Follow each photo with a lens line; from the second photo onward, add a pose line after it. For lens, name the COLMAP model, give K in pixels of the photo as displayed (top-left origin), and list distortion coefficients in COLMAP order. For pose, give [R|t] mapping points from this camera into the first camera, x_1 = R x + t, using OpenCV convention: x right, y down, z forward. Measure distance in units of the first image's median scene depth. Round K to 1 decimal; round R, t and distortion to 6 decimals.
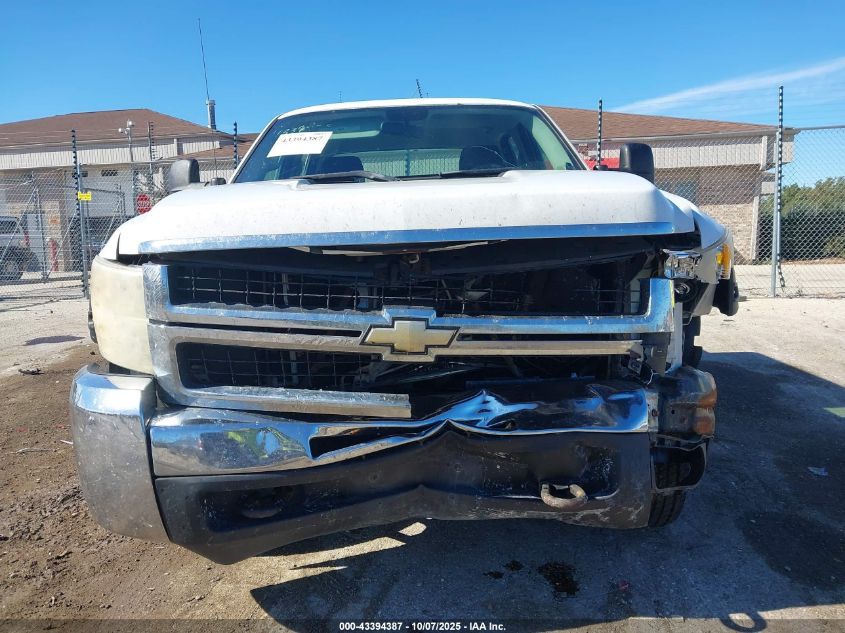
lens RADIAL K [[692.9, 0, 418.9], [0, 692.9, 314.2], [0, 0, 1]] dist [0.031919, -0.013533]
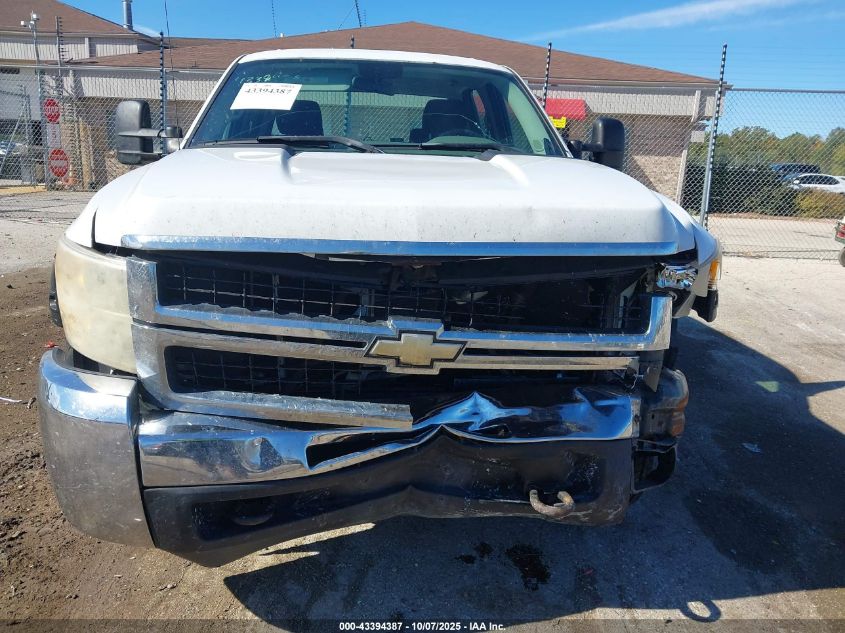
lens RADIAL K [[692.9, 0, 422.6], [0, 692.9, 316.9], [0, 0, 1]] dist [0.031919, -0.013533]
pose [[0.992078, 0.036430, 0.120229, -0.103038], [-0.049594, 0.992872, 0.108378, -0.100371], [-0.115423, -0.113482, 0.986813, 0.035090]]
